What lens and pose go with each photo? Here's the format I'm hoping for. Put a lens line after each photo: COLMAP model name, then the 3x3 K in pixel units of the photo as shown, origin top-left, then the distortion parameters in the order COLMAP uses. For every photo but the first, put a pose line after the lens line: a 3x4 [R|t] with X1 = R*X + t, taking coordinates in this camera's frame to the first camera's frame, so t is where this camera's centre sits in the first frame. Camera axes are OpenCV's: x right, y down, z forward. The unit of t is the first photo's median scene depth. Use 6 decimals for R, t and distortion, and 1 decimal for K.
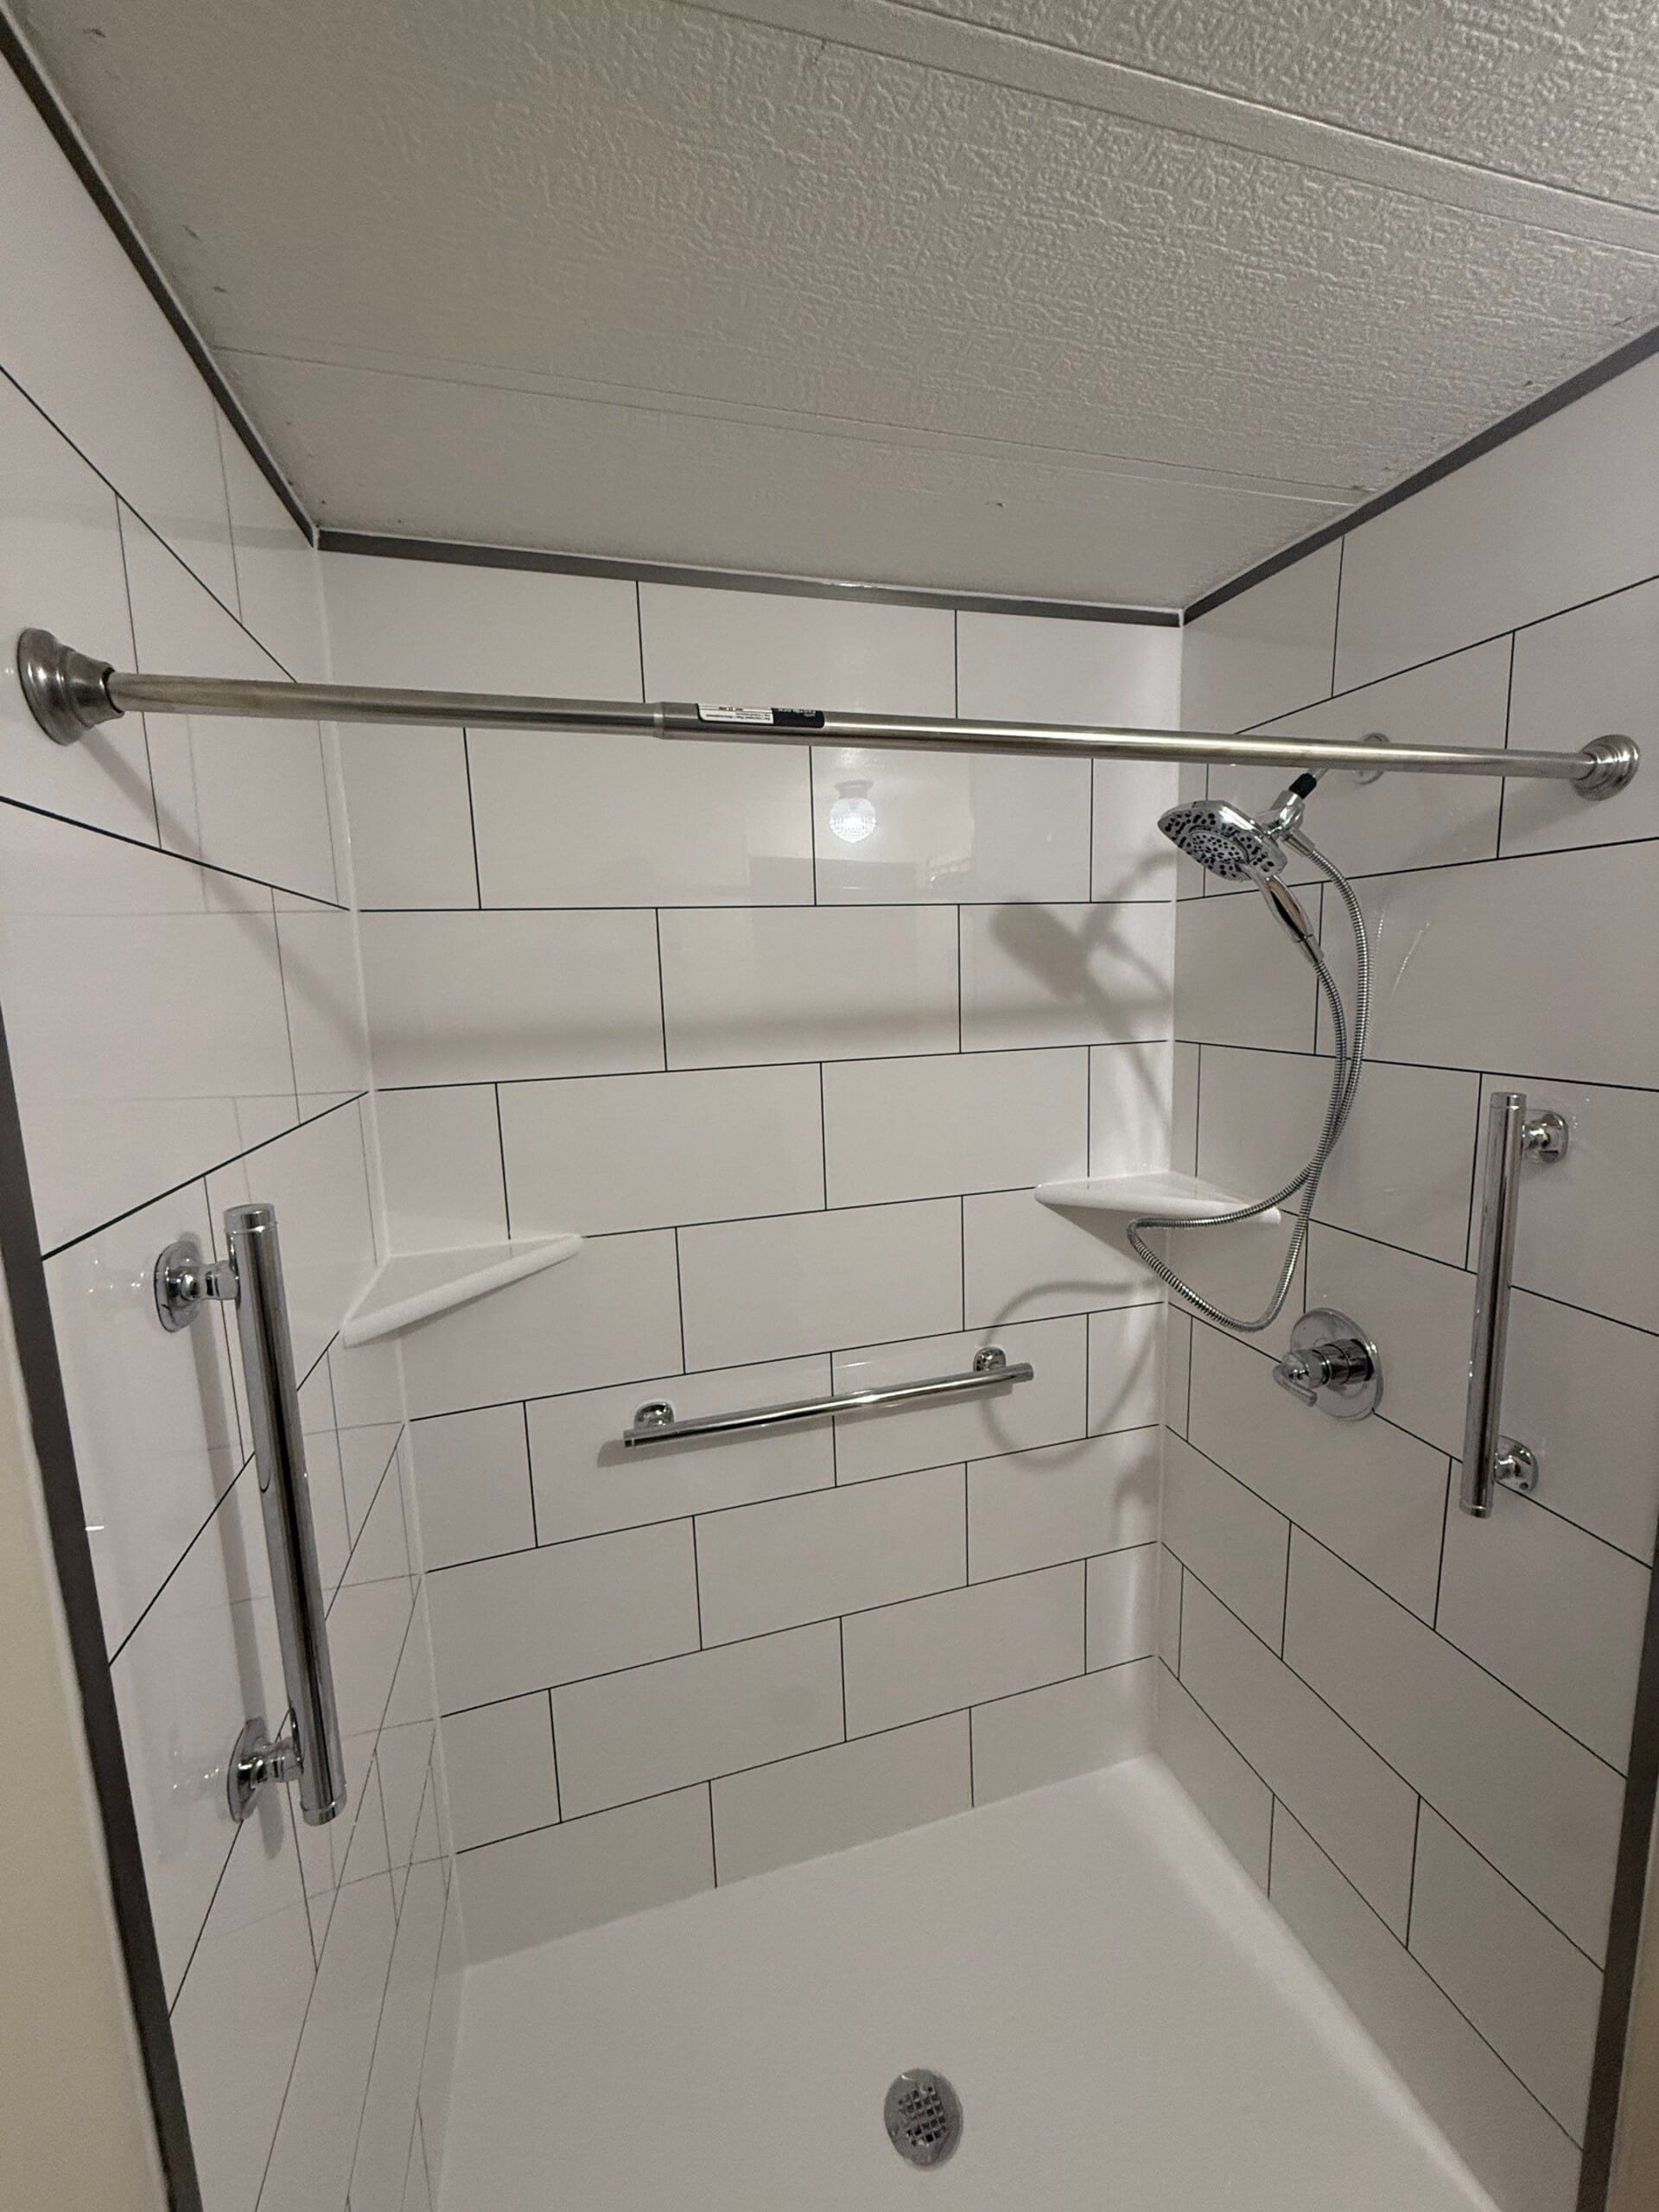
lens RADIAL K [[884.0, 0, 832.6], [0, 884.0, 1103.9], [0, 0, 1]] dist [-0.001006, 0.000597]
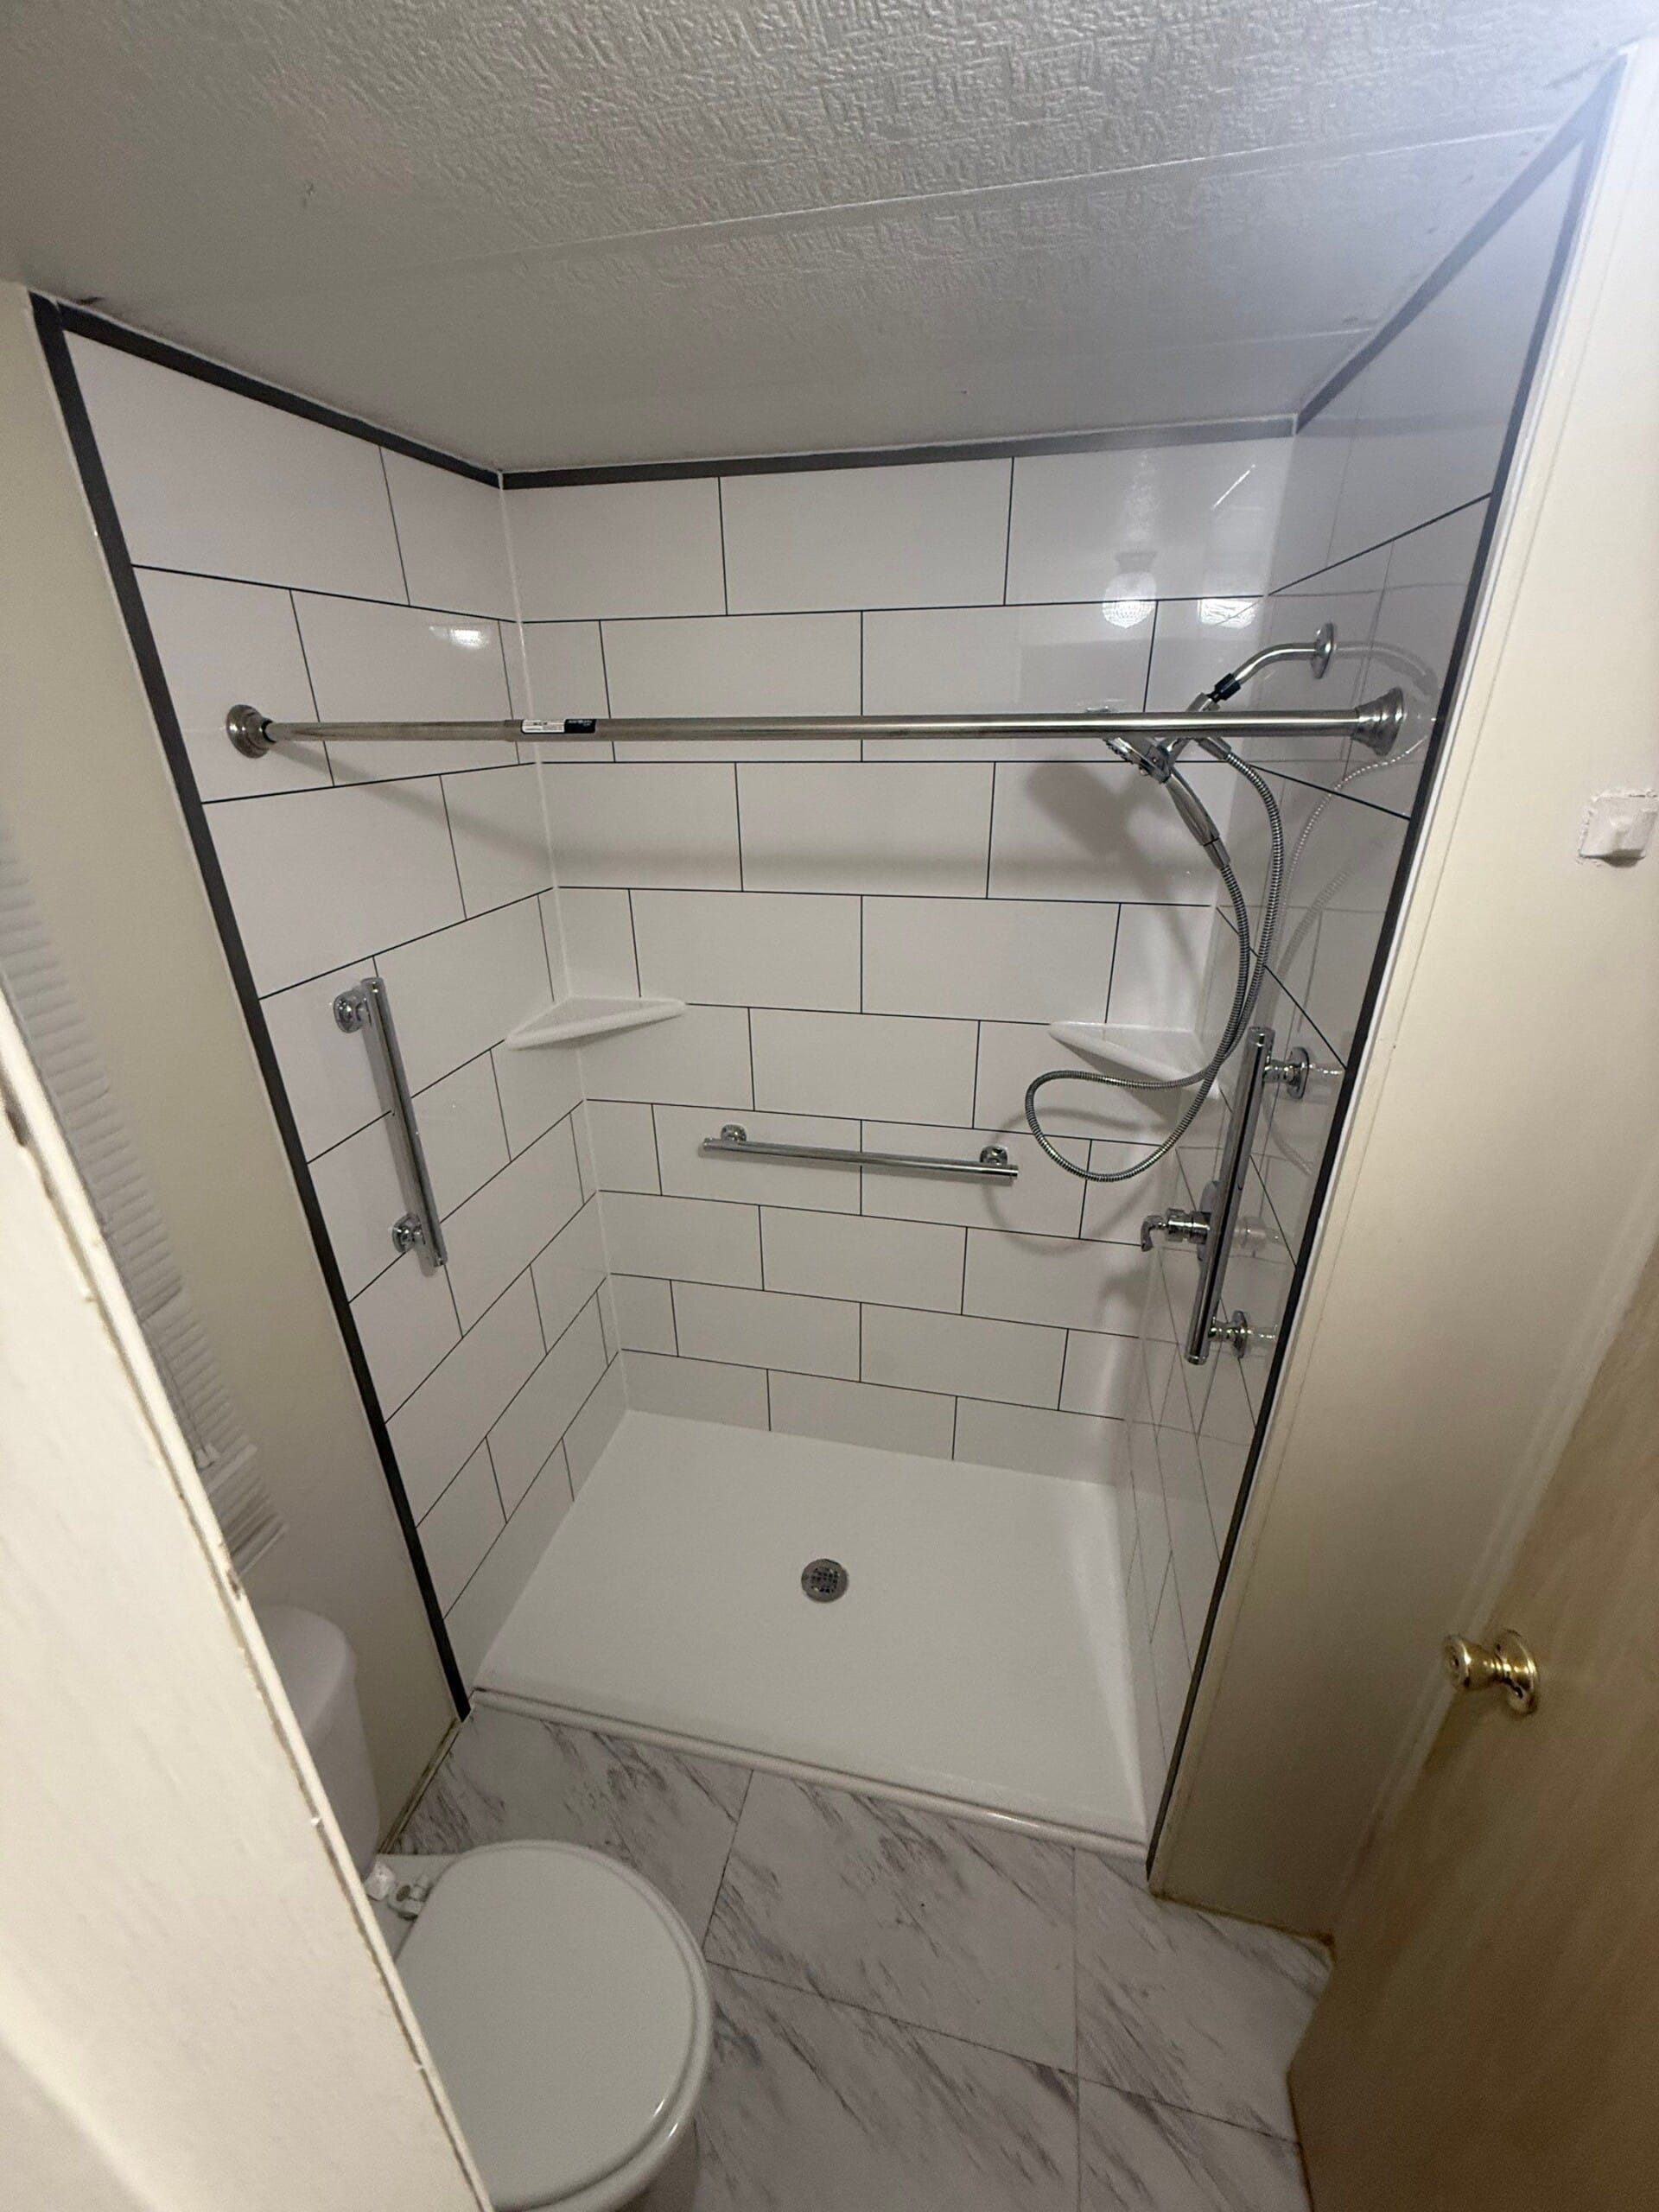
lens RADIAL K [[884.0, 0, 833.9], [0, 884.0, 1107.1], [0, 0, 1]] dist [-0.001006, 0.000597]
pose [[0.877714, 0.219693, -0.425856, 0.517764], [-0.085617, 0.946307, 0.311725, -0.141940], [0.471474, -0.237145, 0.849397, -0.126048]]
